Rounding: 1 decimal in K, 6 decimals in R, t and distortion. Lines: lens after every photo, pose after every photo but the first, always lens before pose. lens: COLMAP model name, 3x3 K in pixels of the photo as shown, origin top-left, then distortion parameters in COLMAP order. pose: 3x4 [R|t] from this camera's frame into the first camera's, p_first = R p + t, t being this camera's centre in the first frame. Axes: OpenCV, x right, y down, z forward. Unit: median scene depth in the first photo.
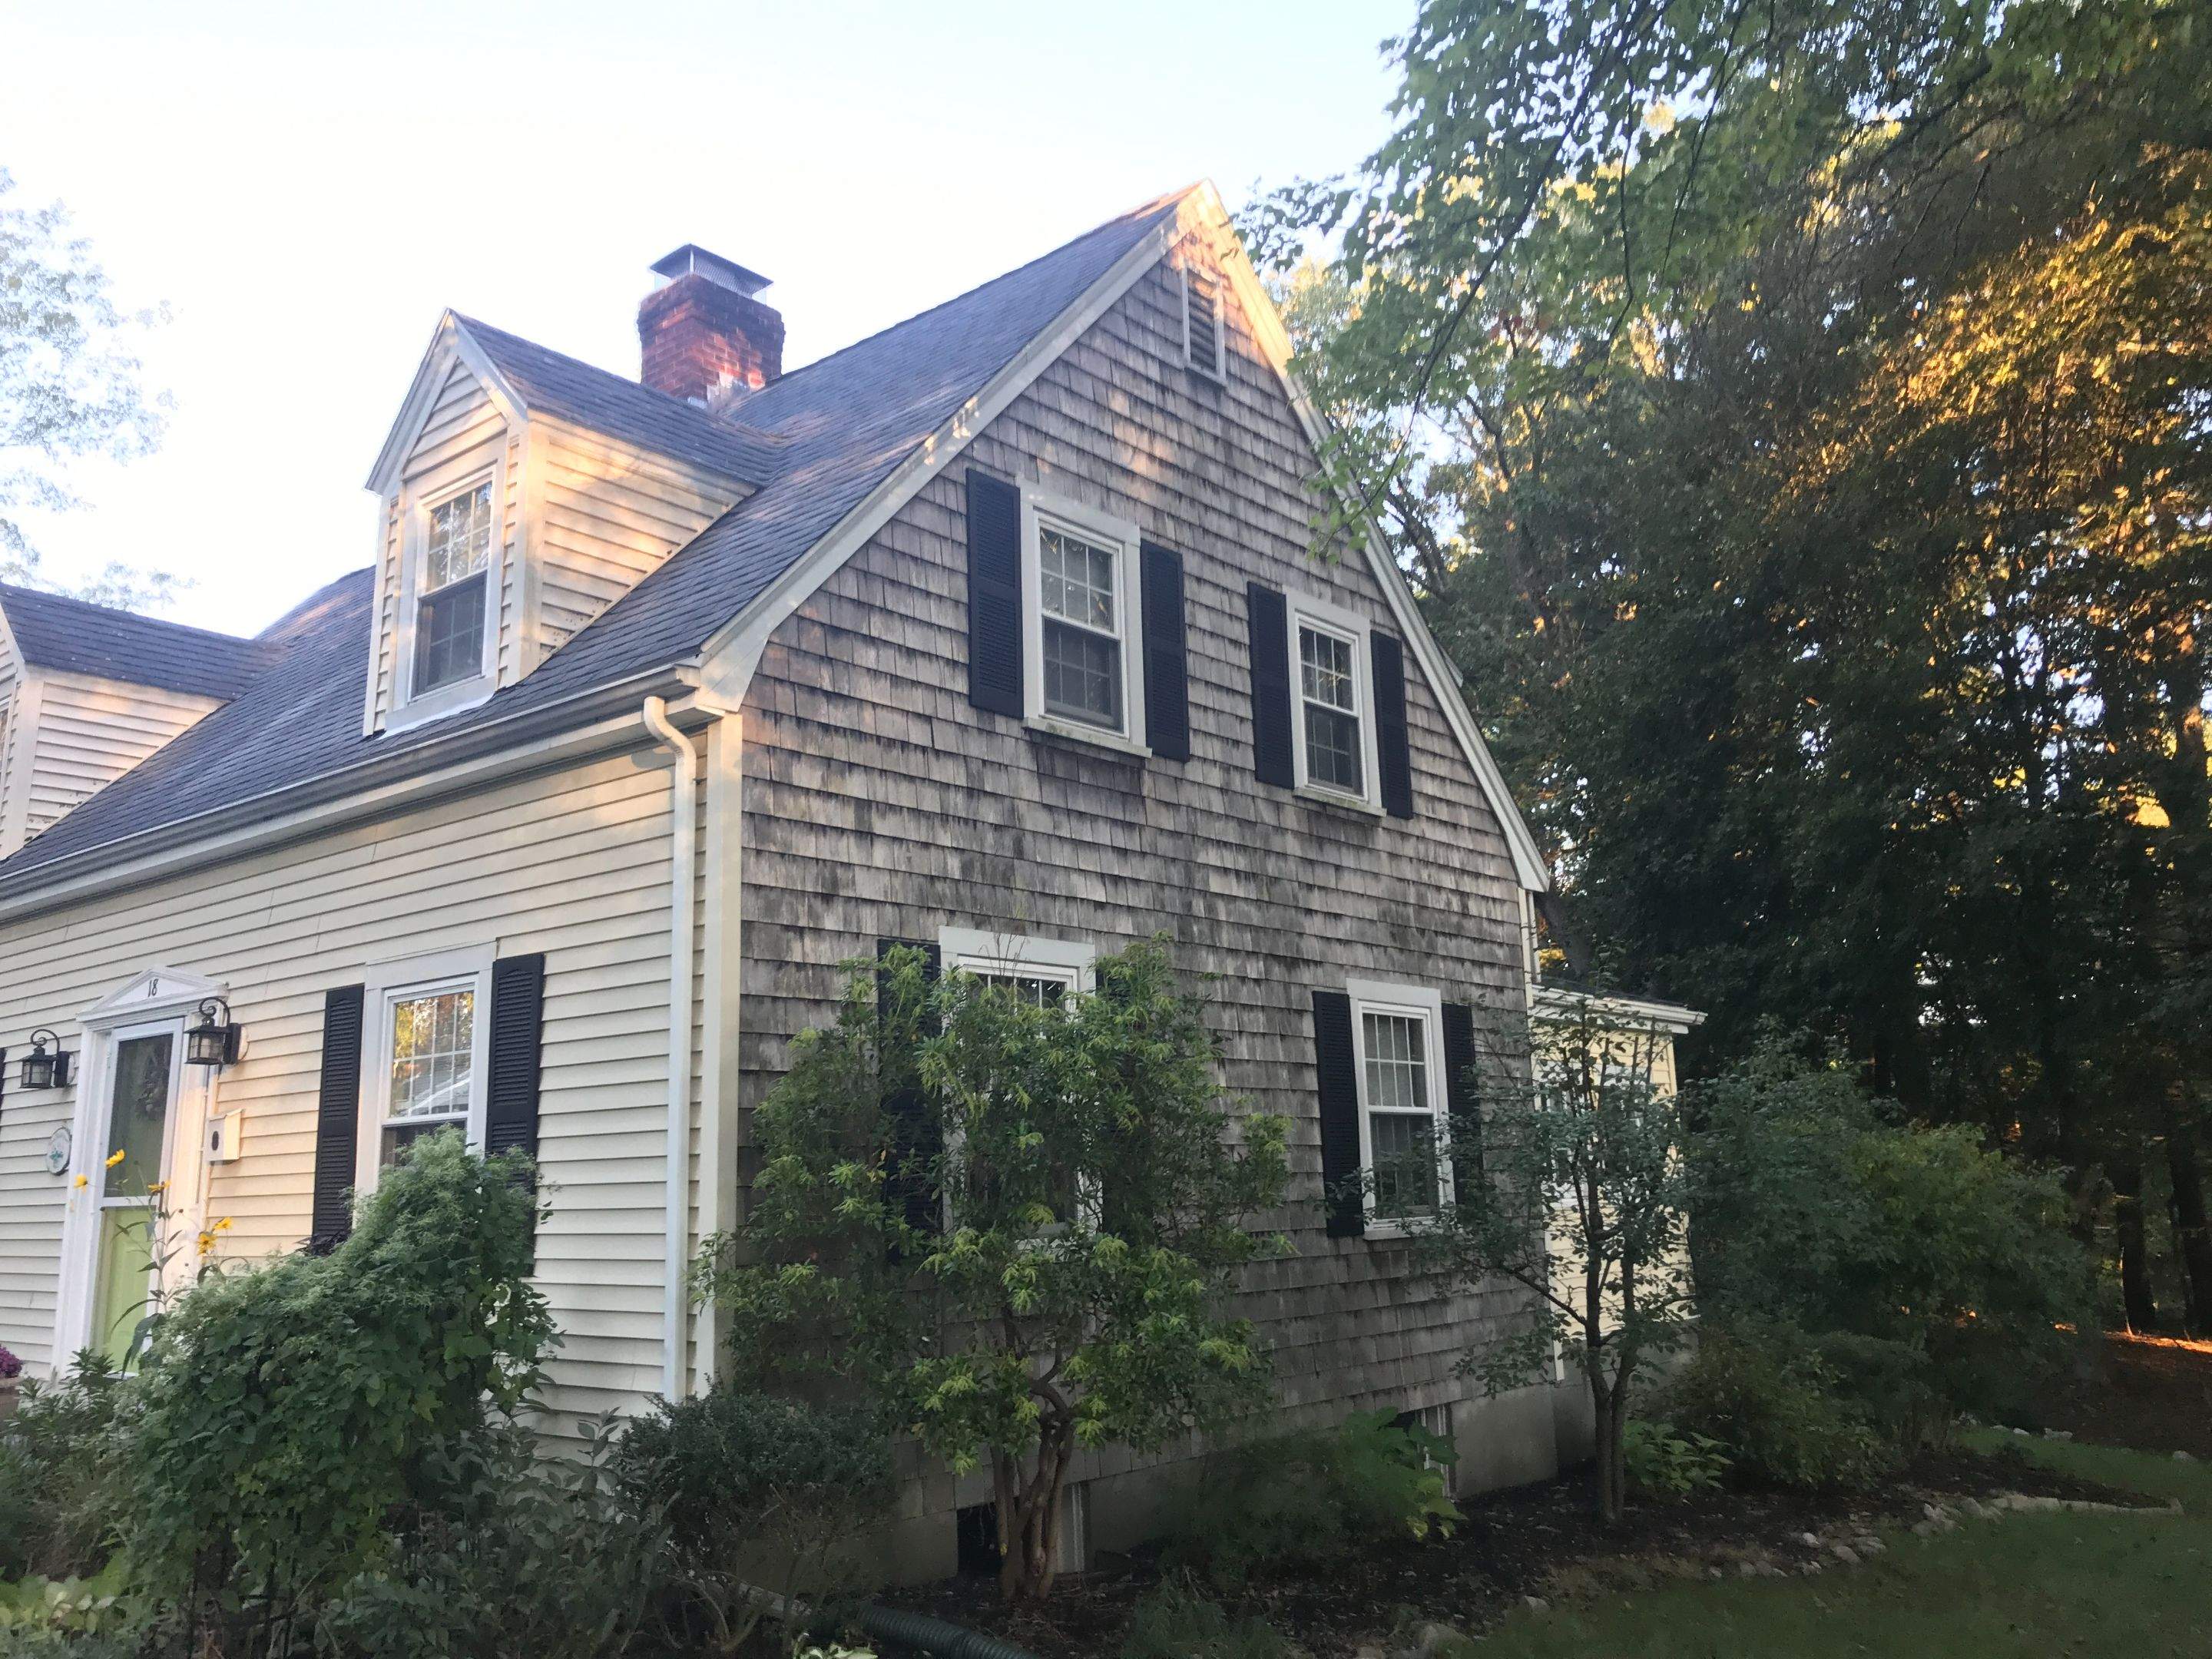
lens RADIAL K [[1798.1, 0, 1106.0], [0, 1798.1, 829.5], [0, 0, 1]] dist [0.060239, -0.048240]
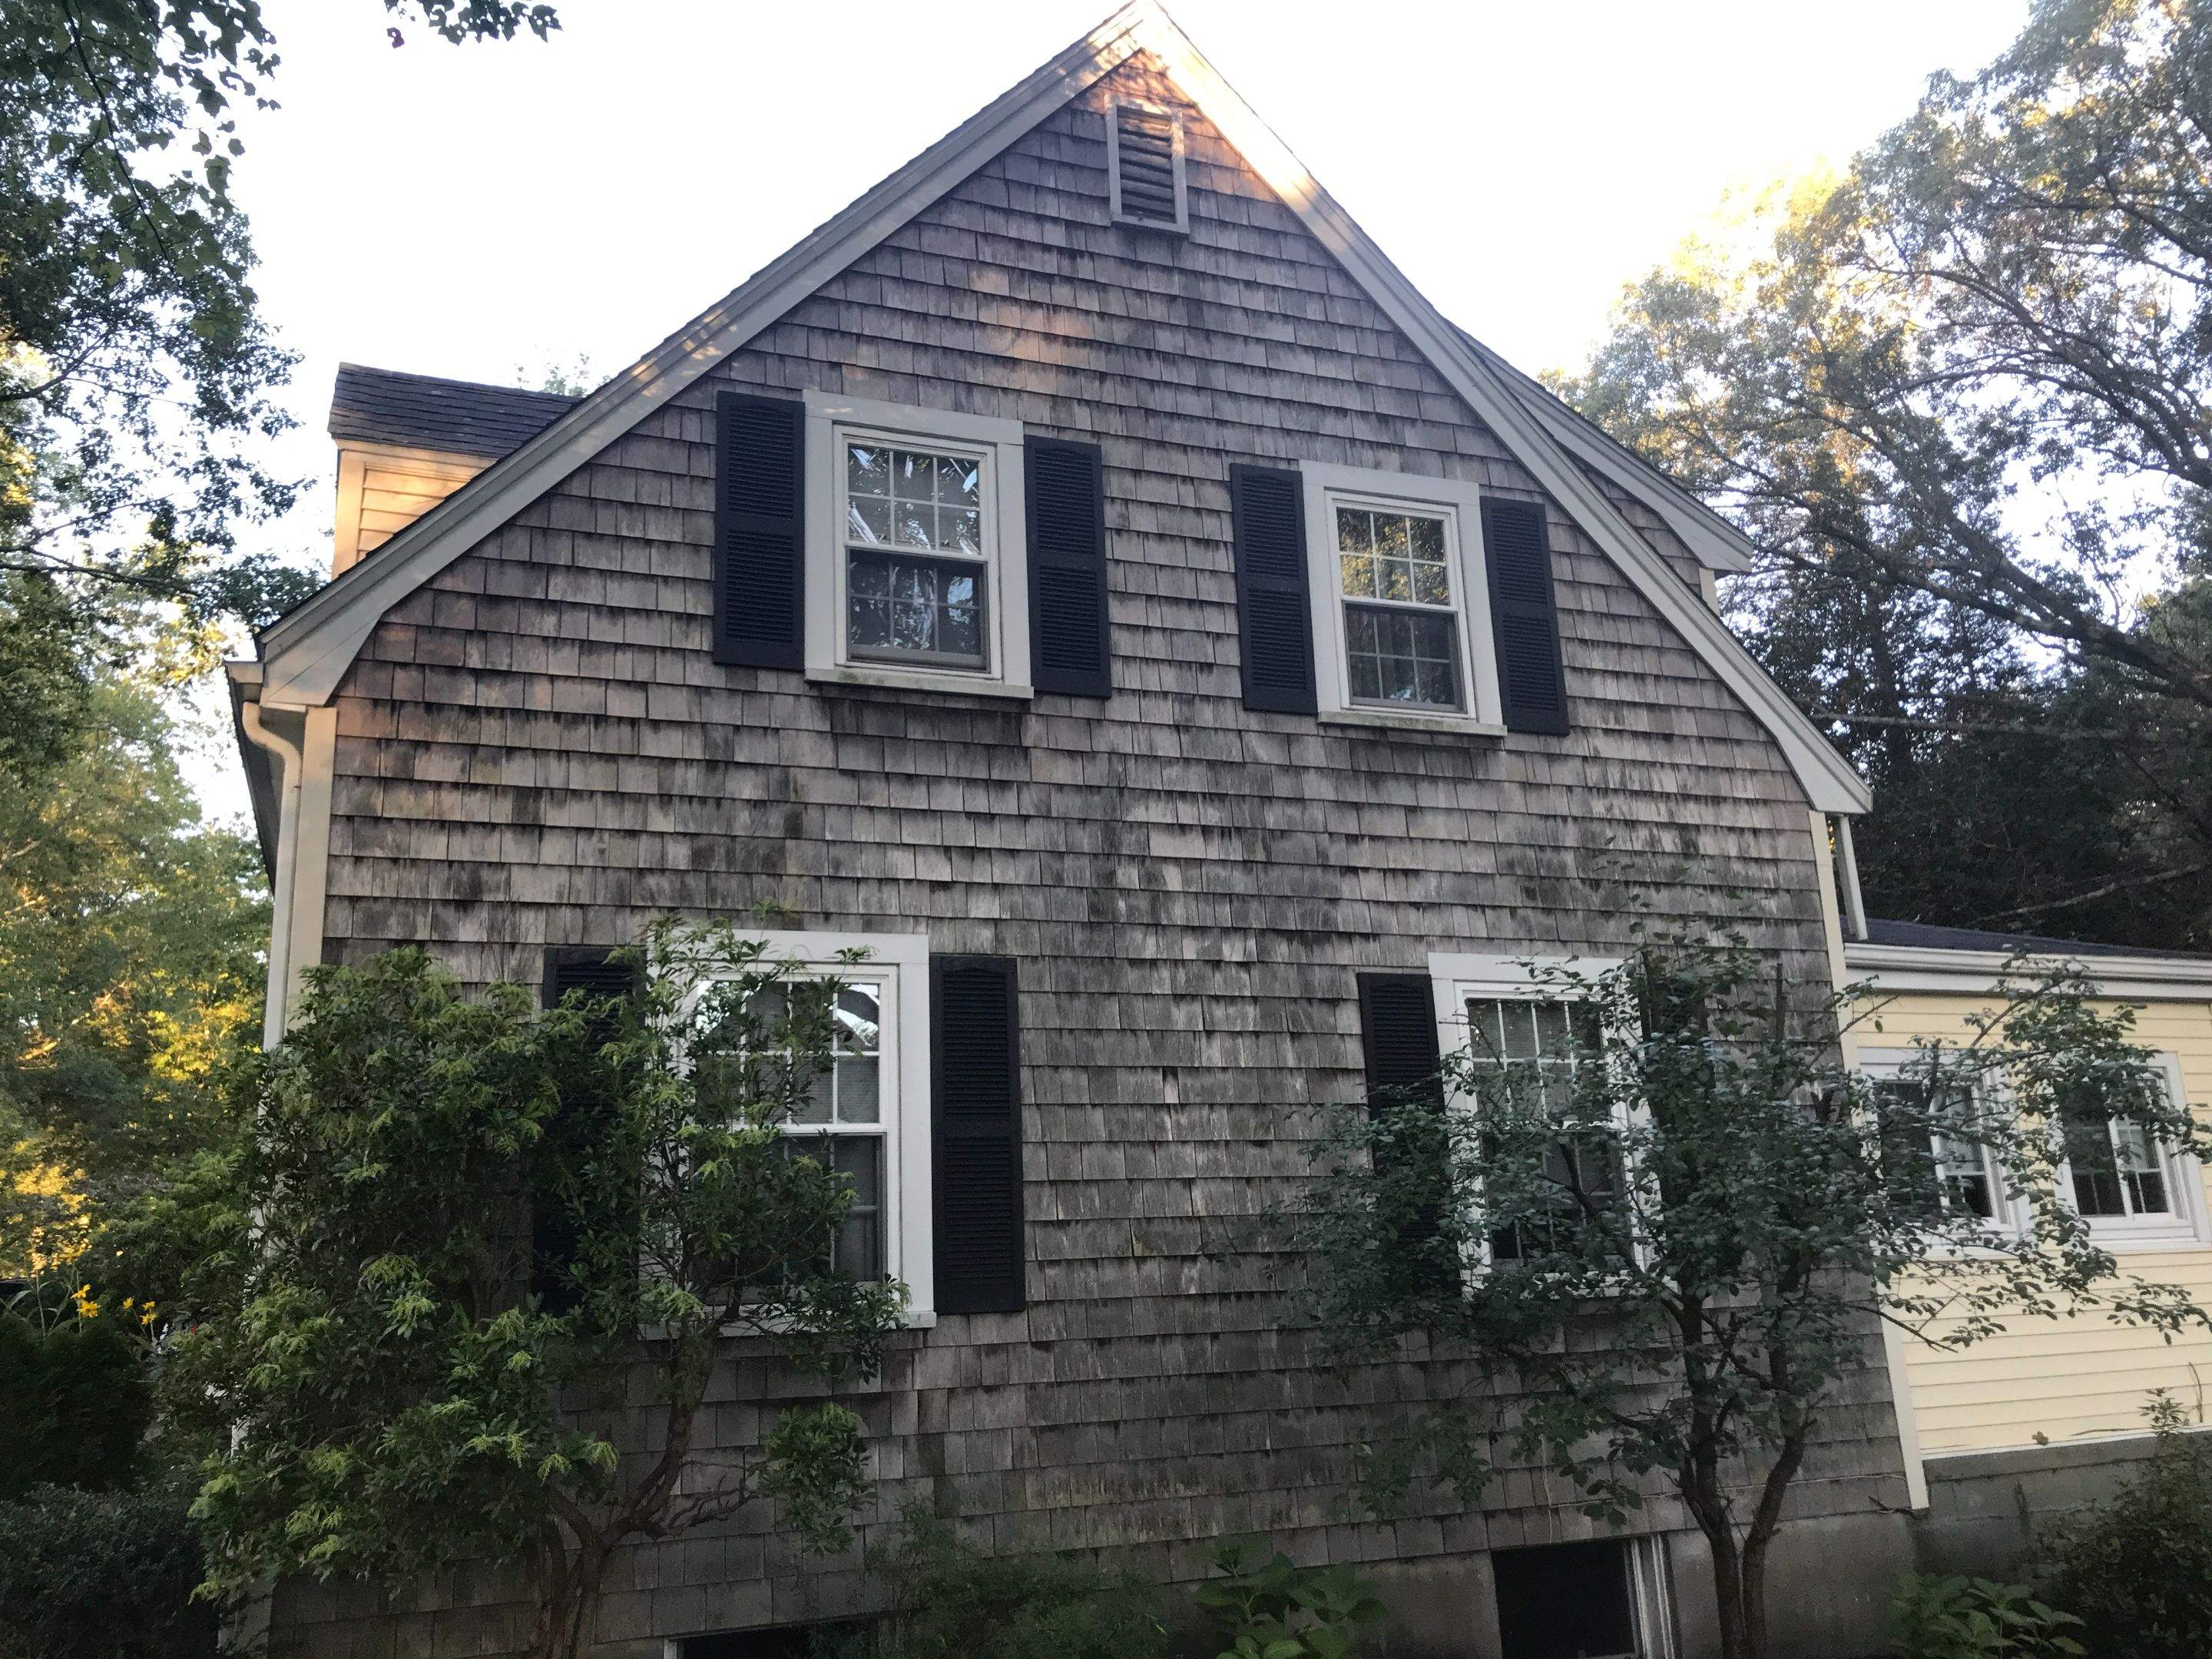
lens RADIAL K [[1798.1, 0, 1106.0], [0, 1798.1, 829.5], [0, 0, 1]] dist [0.060239, -0.048240]
pose [[0.876034, -0.132253, -0.463761, 0.398357], [0.111462, 0.991150, -0.072101, 0.075993], [0.469192, 0.011472, 0.883022, 0.294856]]
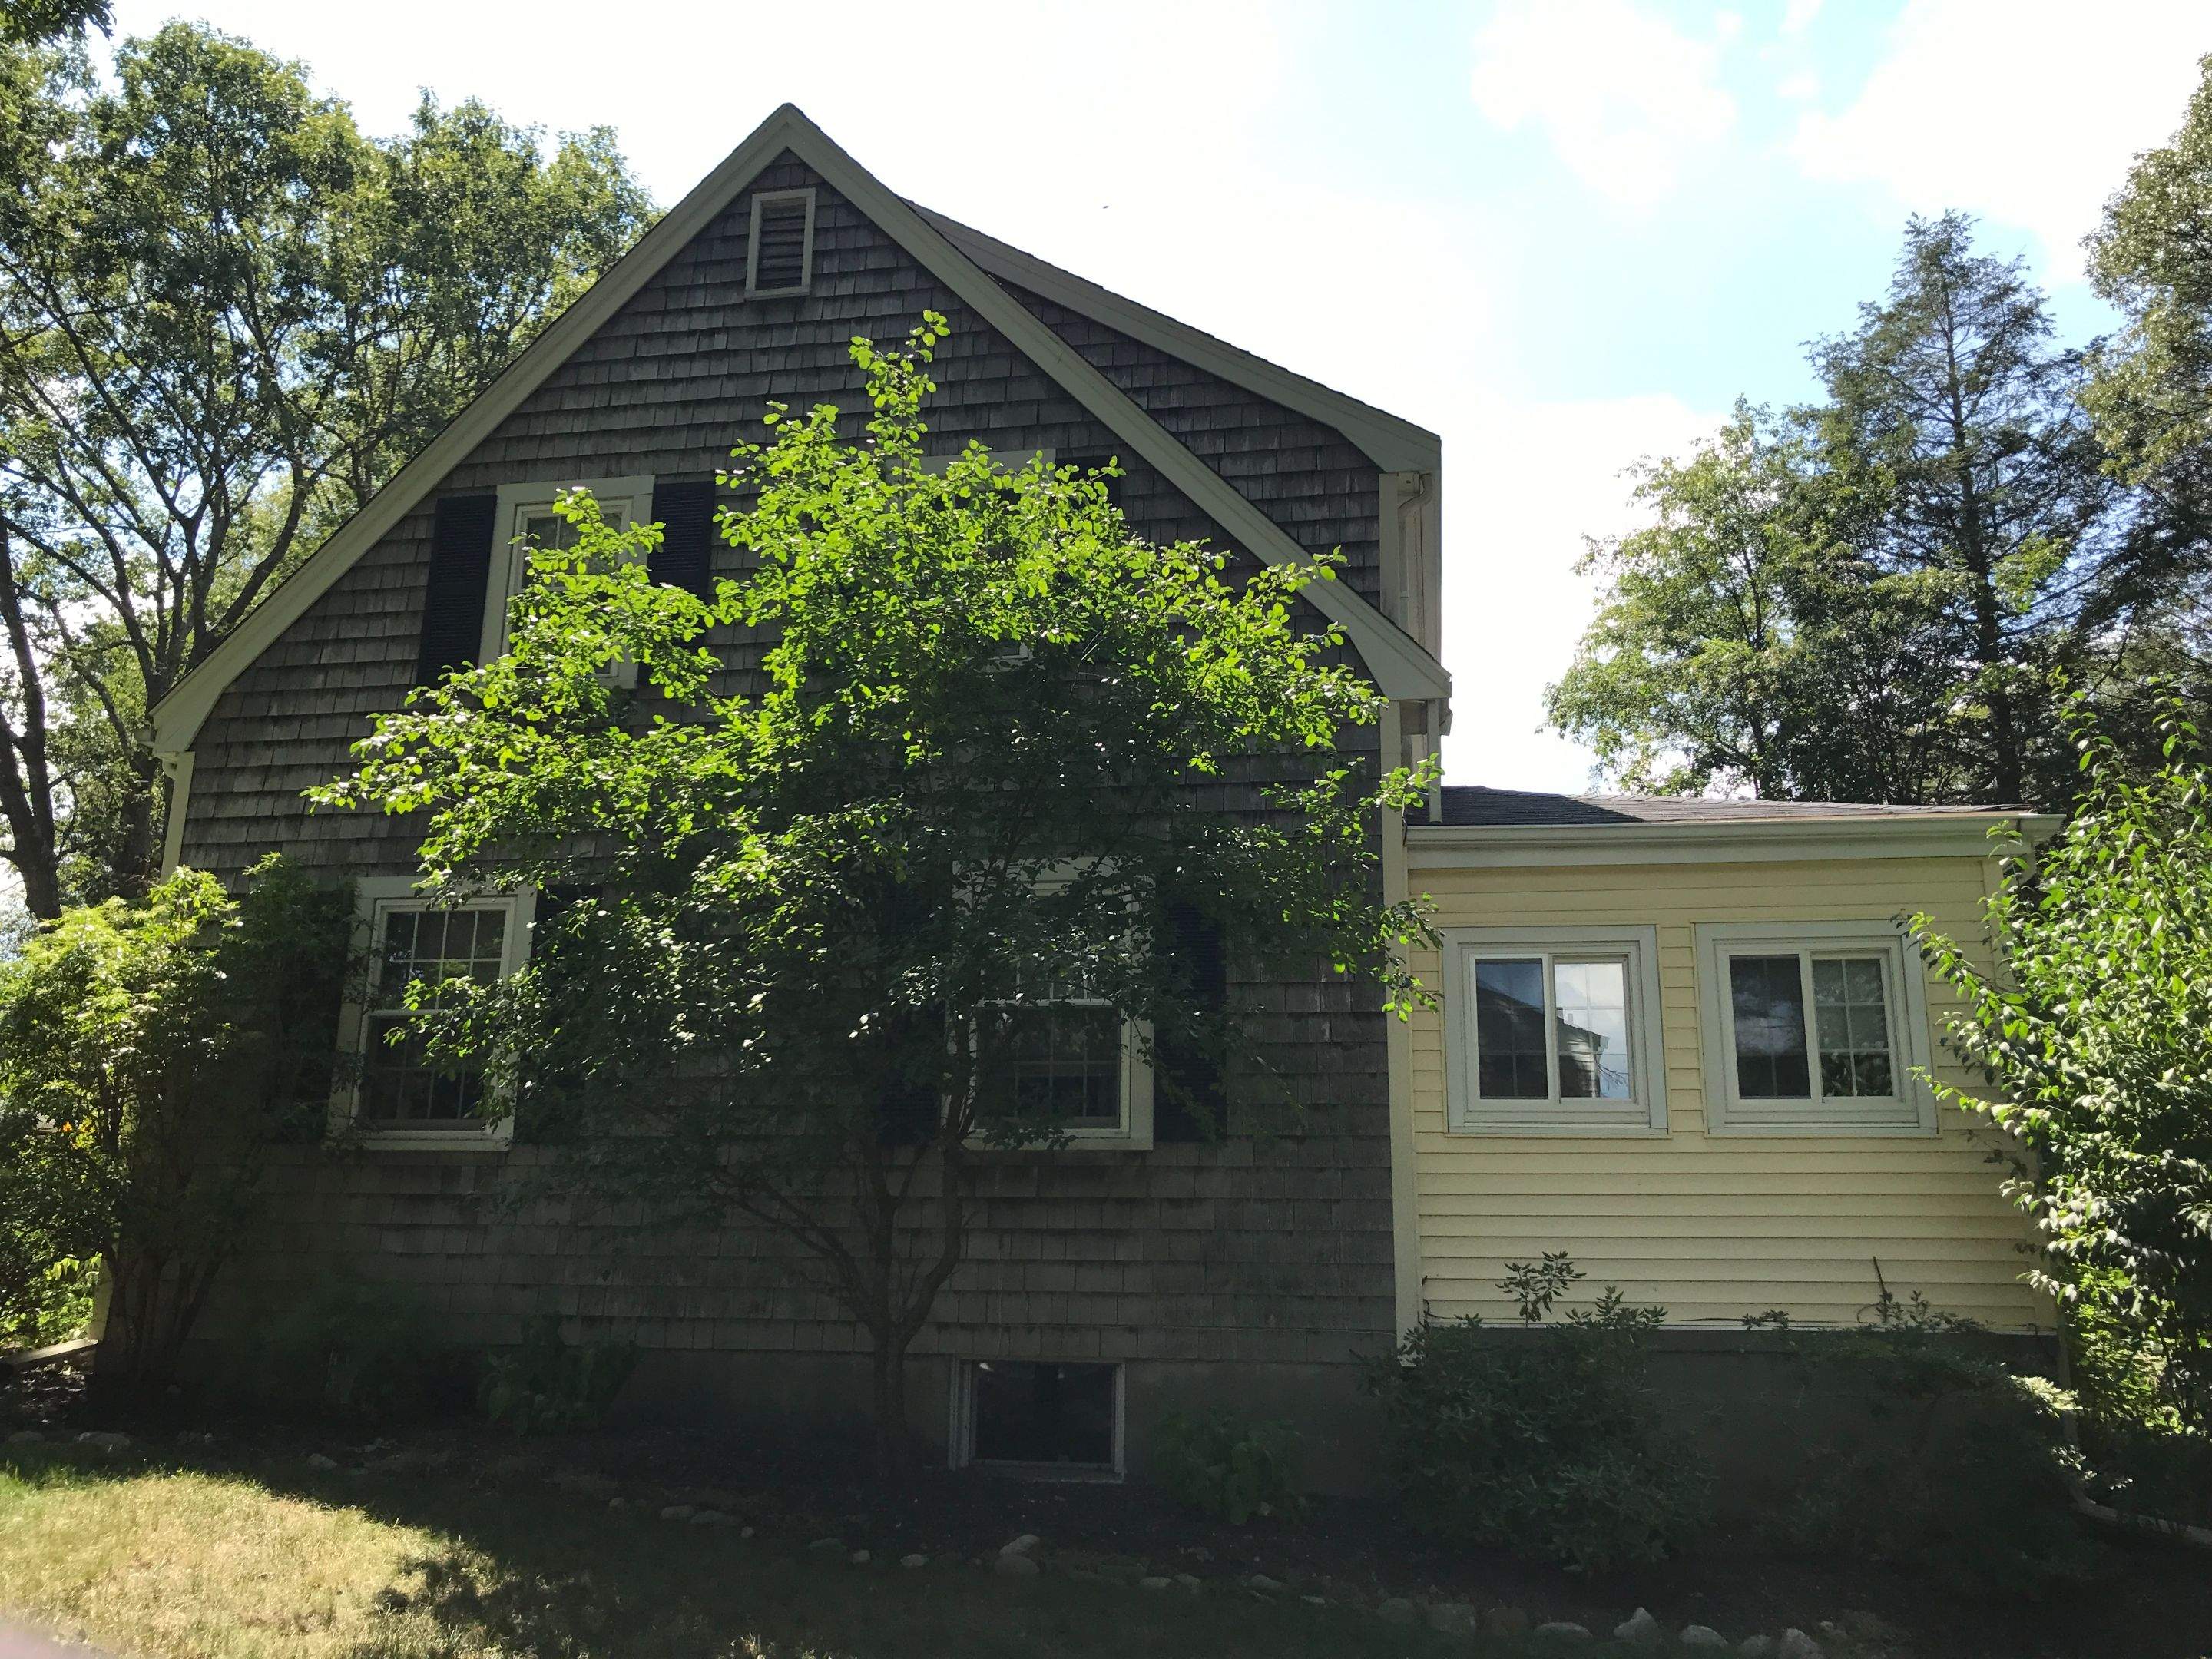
lens RADIAL K [[1798.1, 0, 1106.0], [0, 1798.1, 829.5], [0, 0, 1]] dist [0.060239, -0.048240]
pose [[0.498839, -0.176177, -0.848599, 1.000393], [0.140108, 0.982636, -0.121644, 0.199051], [0.855295, -0.058214, 0.514861, 0.655976]]
